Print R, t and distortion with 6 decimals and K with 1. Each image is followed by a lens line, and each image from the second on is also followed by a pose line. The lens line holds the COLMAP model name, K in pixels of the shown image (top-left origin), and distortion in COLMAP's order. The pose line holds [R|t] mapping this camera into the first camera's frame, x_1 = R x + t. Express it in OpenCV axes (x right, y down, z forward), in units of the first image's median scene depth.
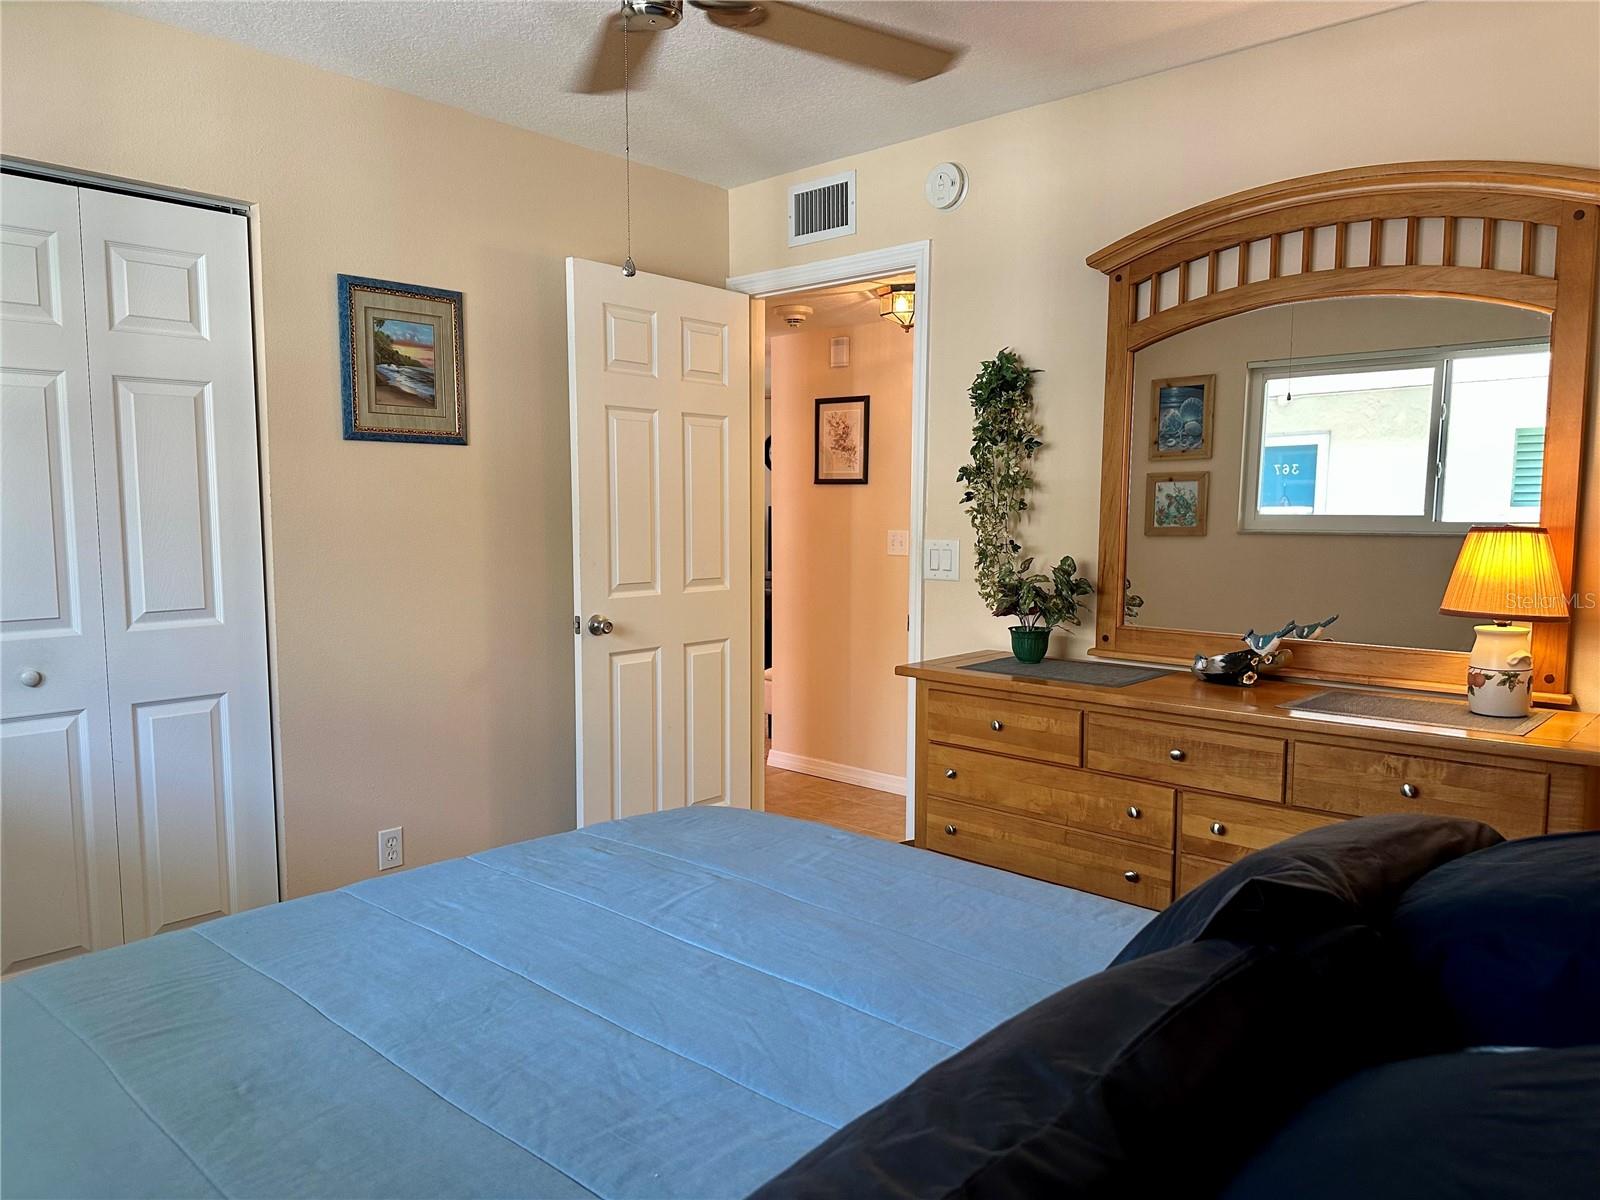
lens RADIAL K [[1125.8, 0, 804.5], [0, 1125.8, 604.7], [0, 0, 1]] dist [0.084634, -0.101565]
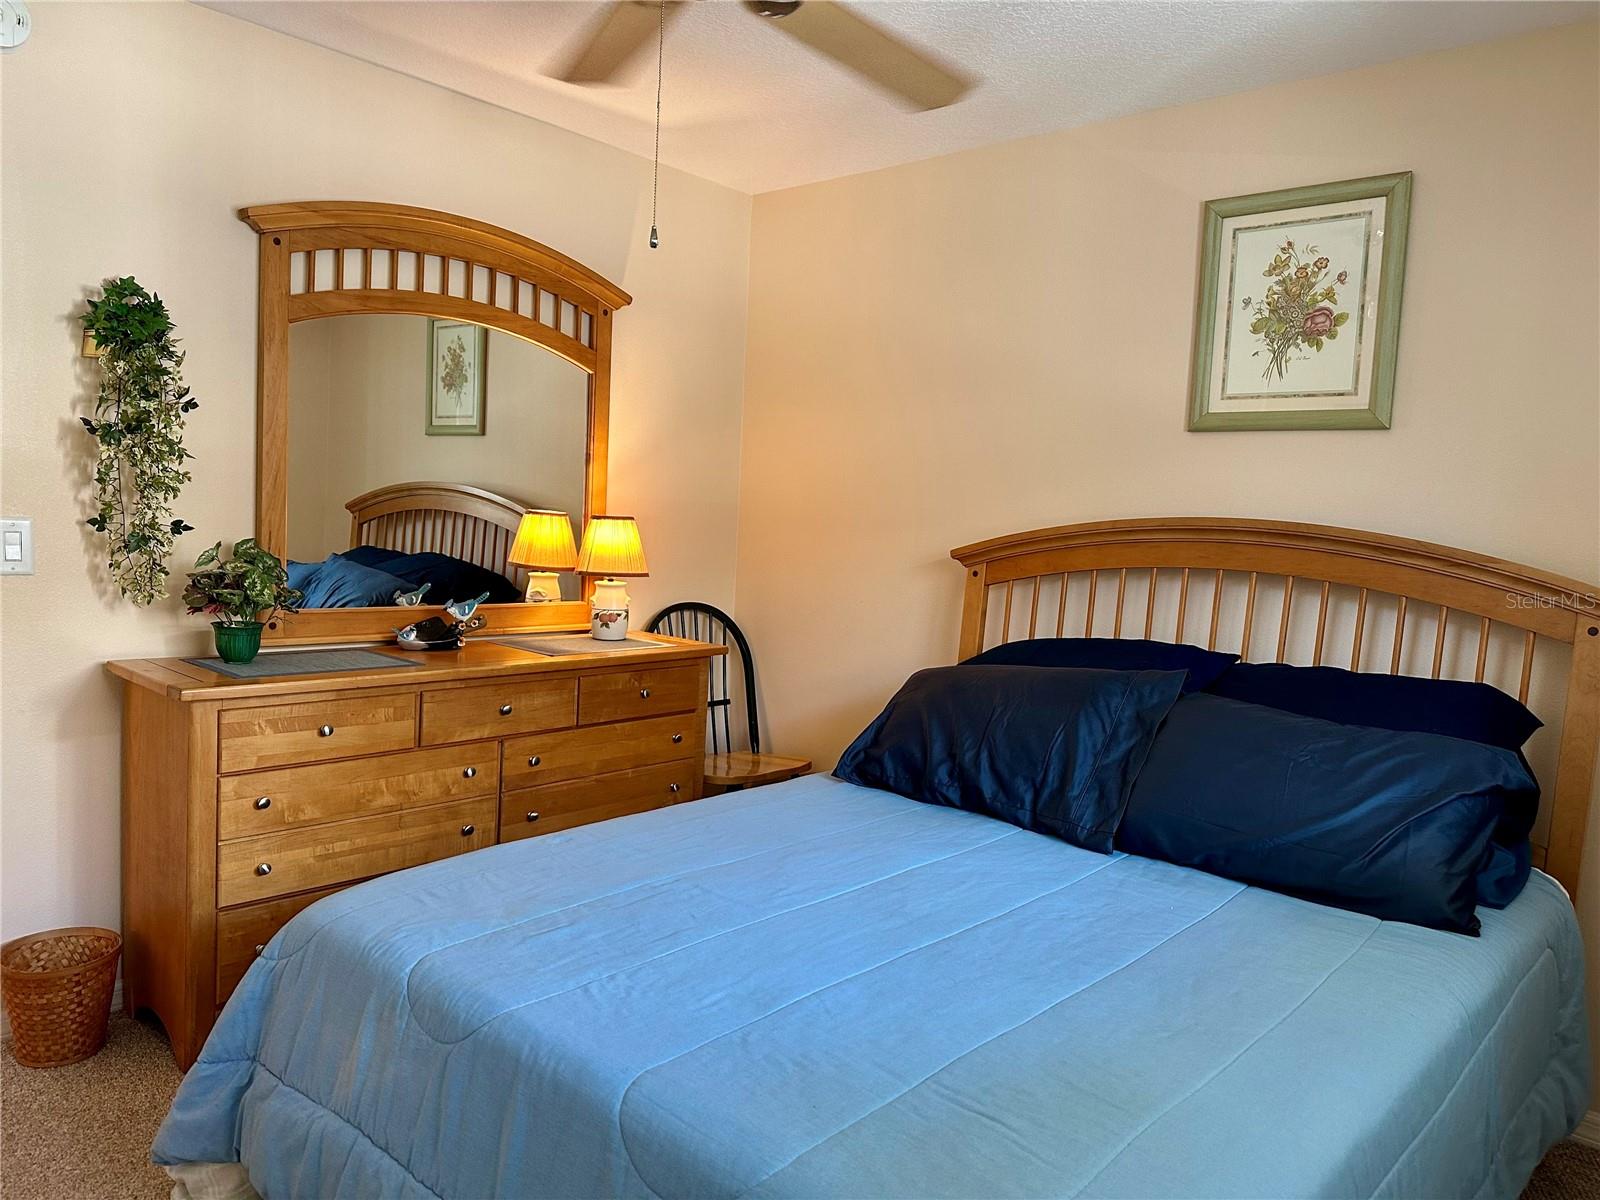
lens RADIAL K [[1125.8, 0, 802.7], [0, 1125.8, 610.3], [0, 0, 1]] dist [0.084634, -0.101565]
pose [[0.000673, -0.094942, 0.995483, -0.720313], [0.036846, 0.994809, 0.094853, -0.060955], [-0.999321, 0.036616, 0.004168, 0.600194]]
